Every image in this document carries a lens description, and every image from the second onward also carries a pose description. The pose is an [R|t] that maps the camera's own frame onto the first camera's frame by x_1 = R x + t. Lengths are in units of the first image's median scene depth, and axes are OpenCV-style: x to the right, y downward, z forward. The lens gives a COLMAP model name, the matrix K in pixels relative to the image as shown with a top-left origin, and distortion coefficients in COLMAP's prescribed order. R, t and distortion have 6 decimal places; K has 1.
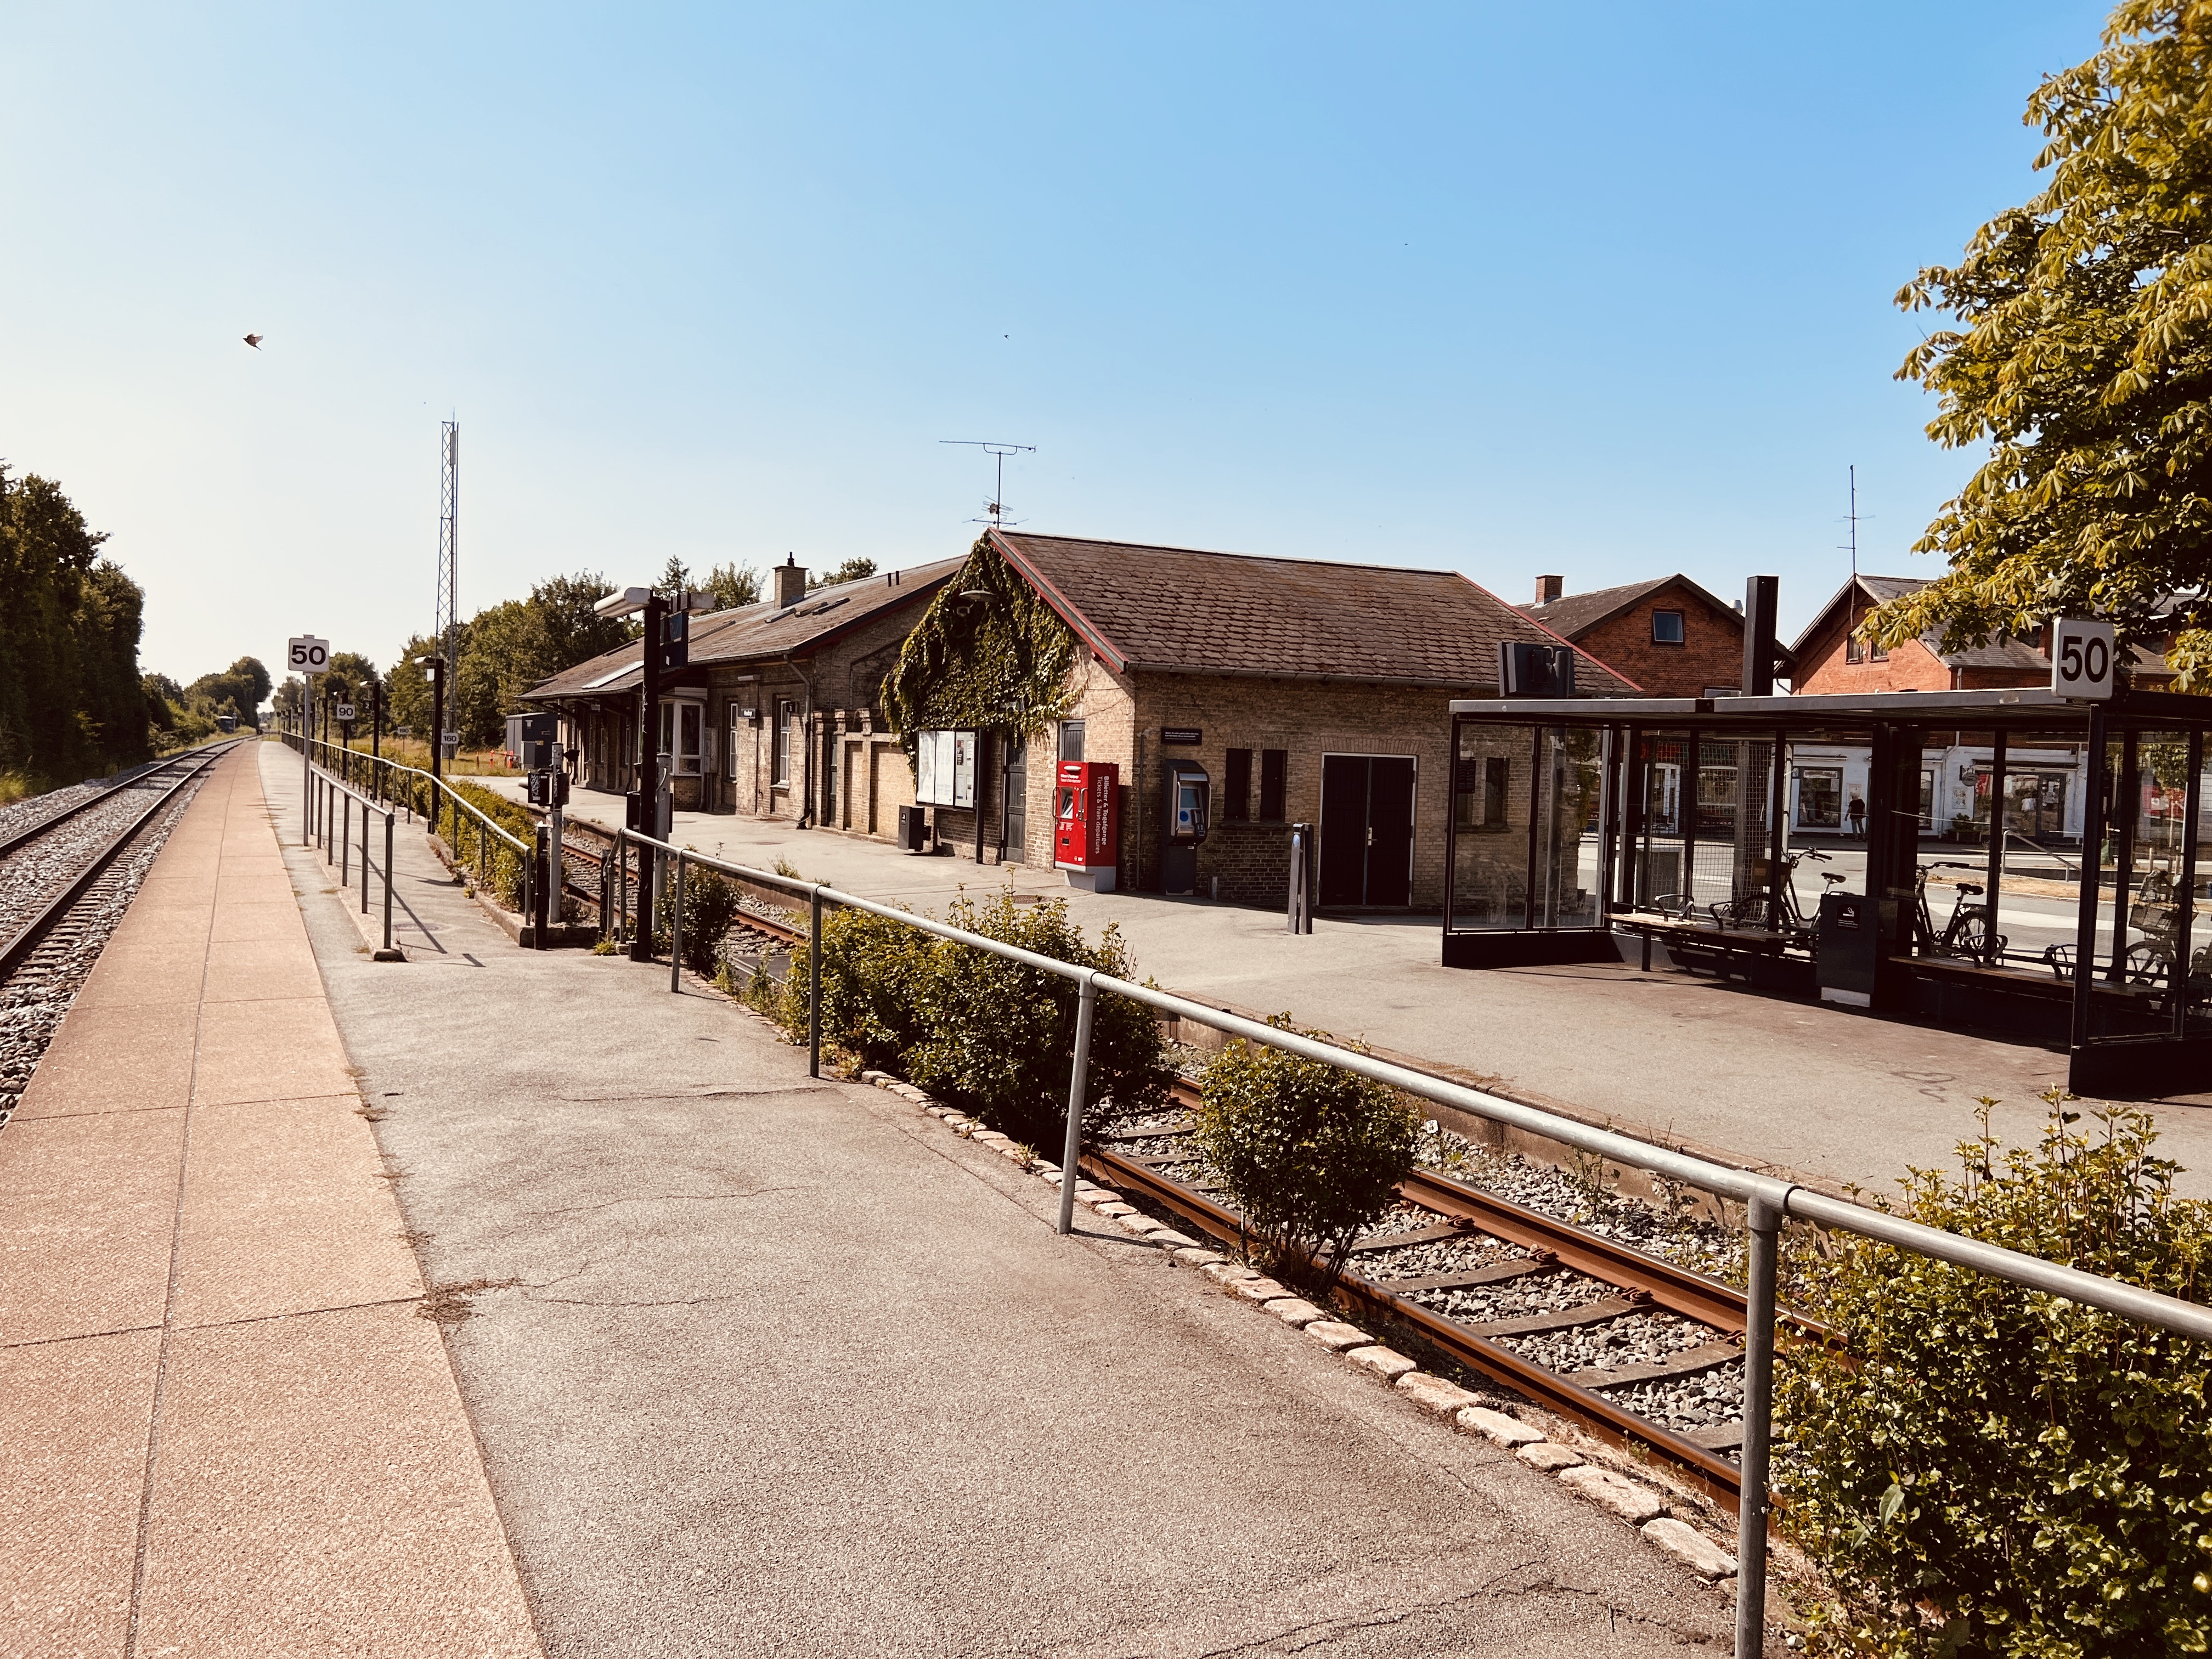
lens RADIAL K [[1634.5, 0, 1099.1], [0, 1634.5, 801.6], [0, 0, 1]] dist [0.072693, -0.101050]
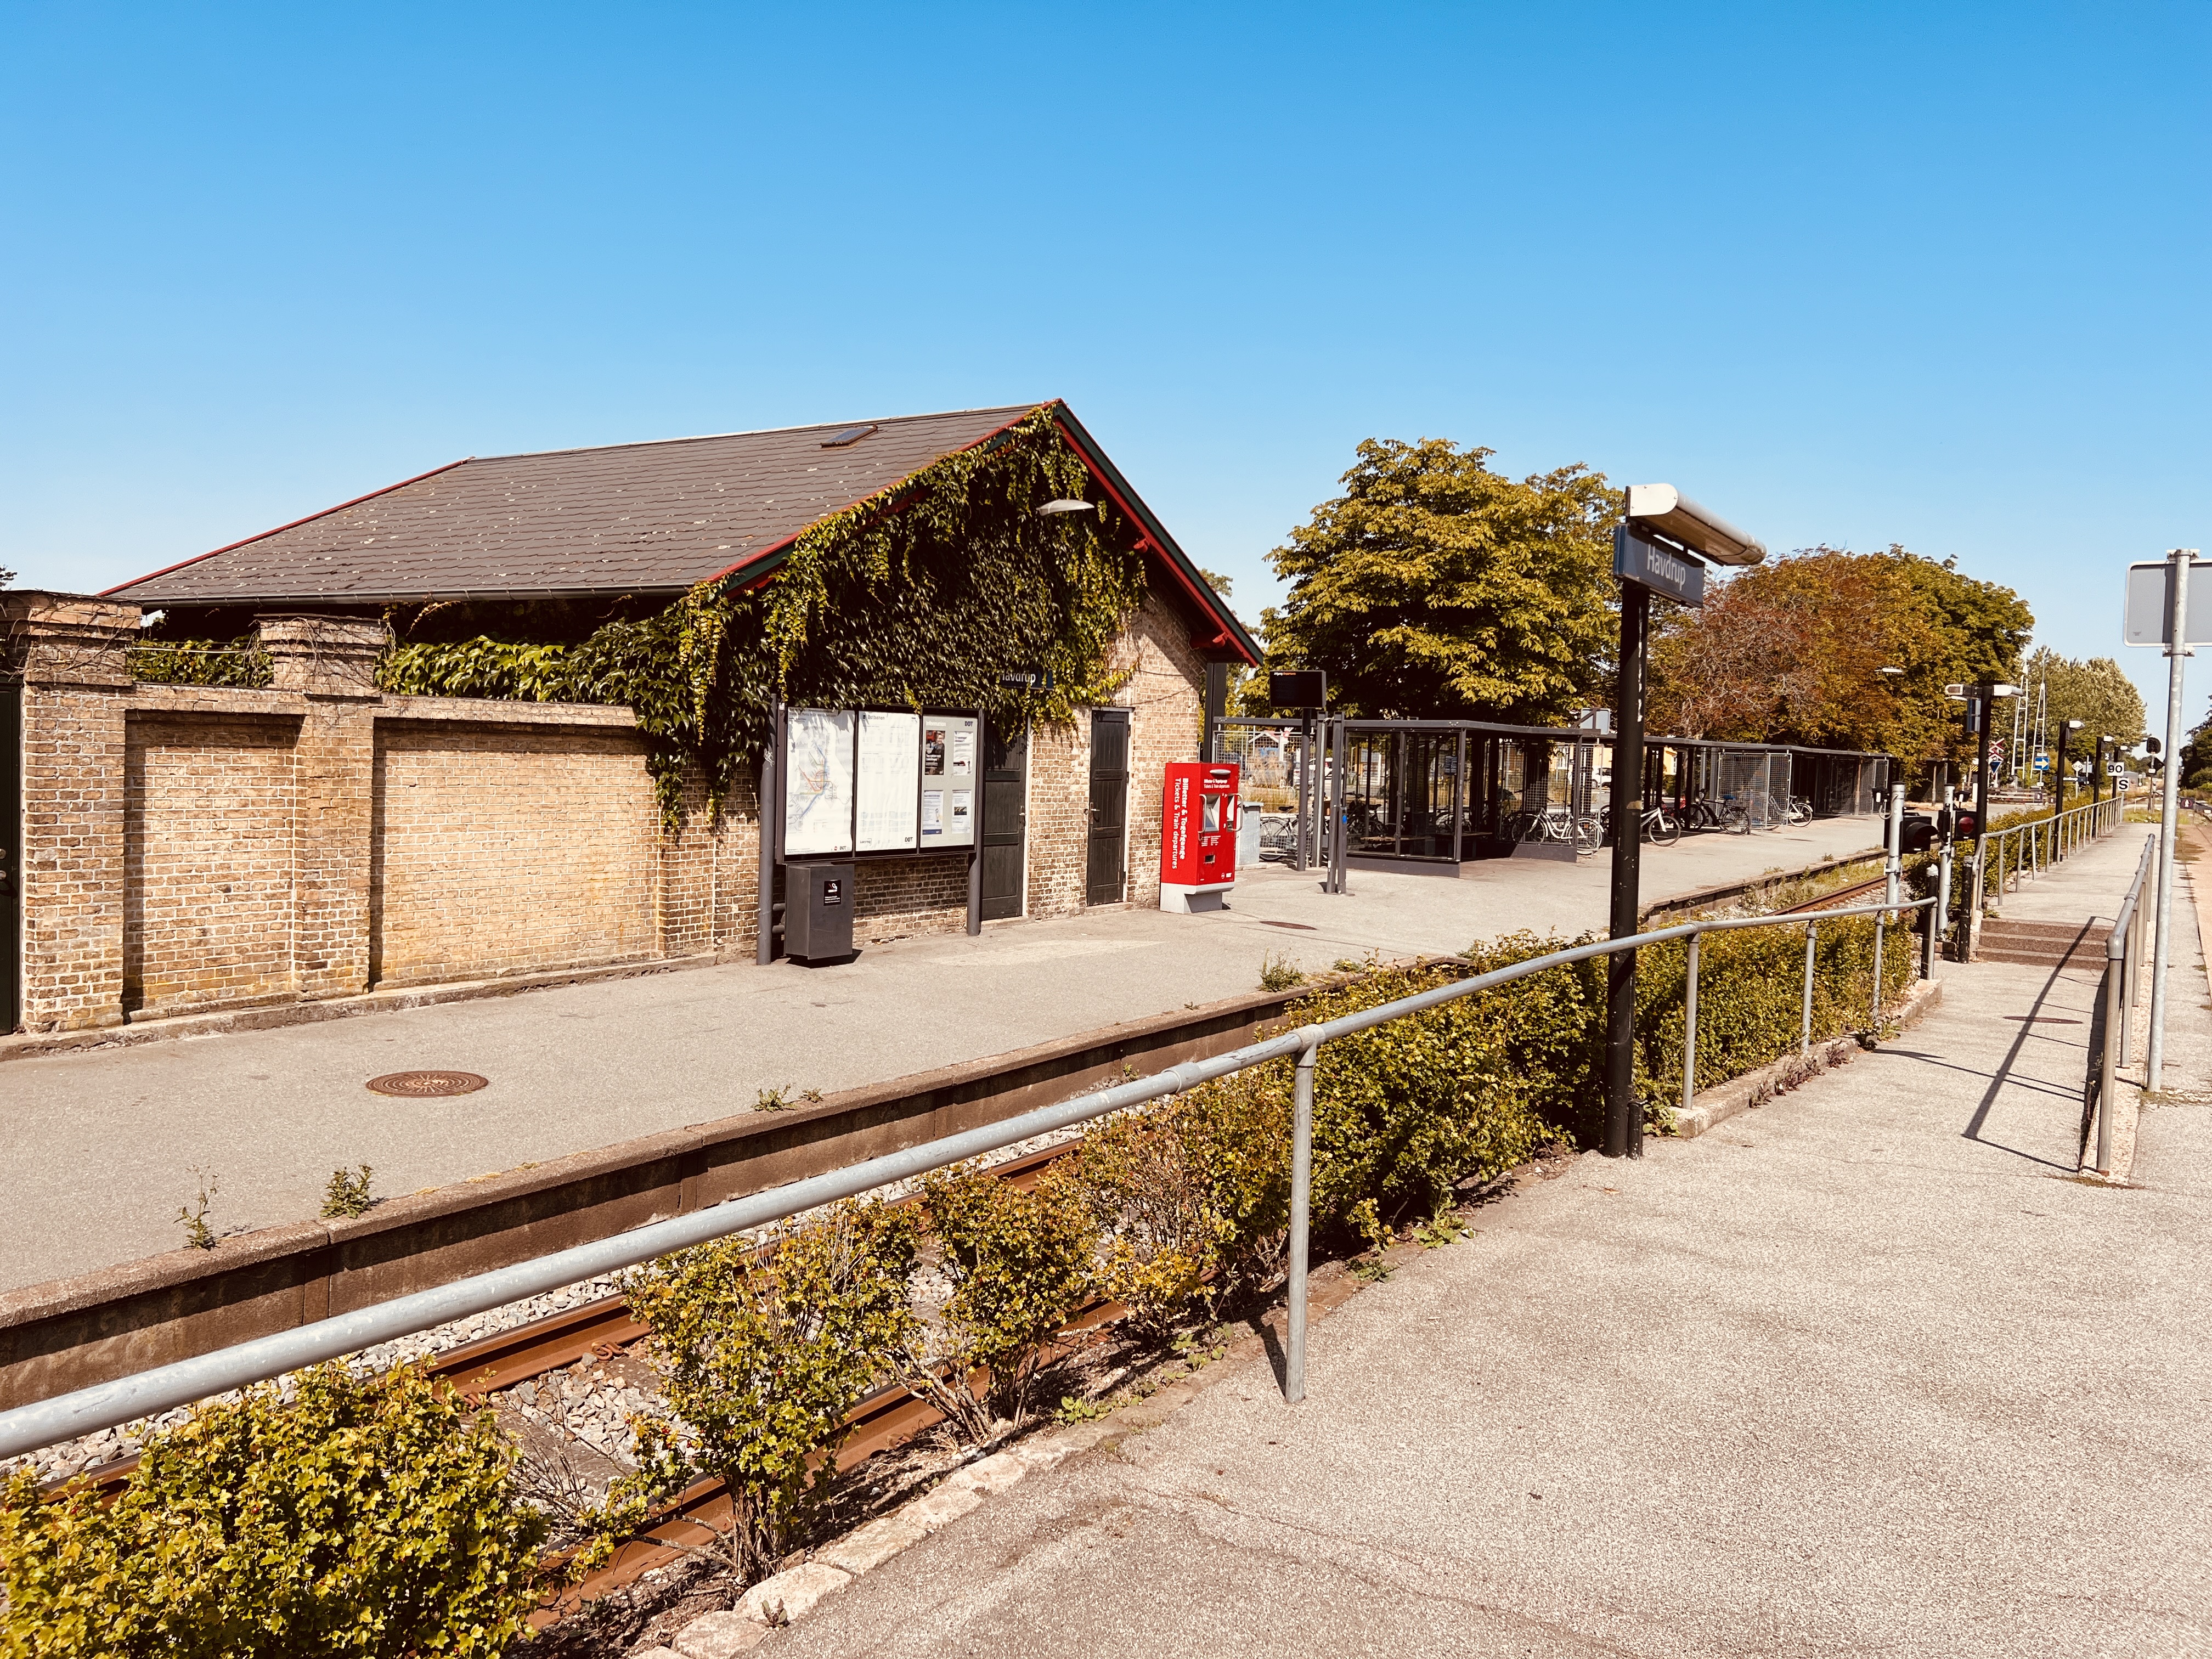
lens RADIAL K [[1634.5, 0, 1087.7], [0, 1634.5, 818.3], [0, 0, 1]] dist [0.072693, -0.101050]
pose [[-0.491468, -0.087096, 0.866529, -0.466298], [-0.020235, 0.995860, 0.088619, -0.045312], [-0.870660, 0.026019, -0.491196, 0.953344]]
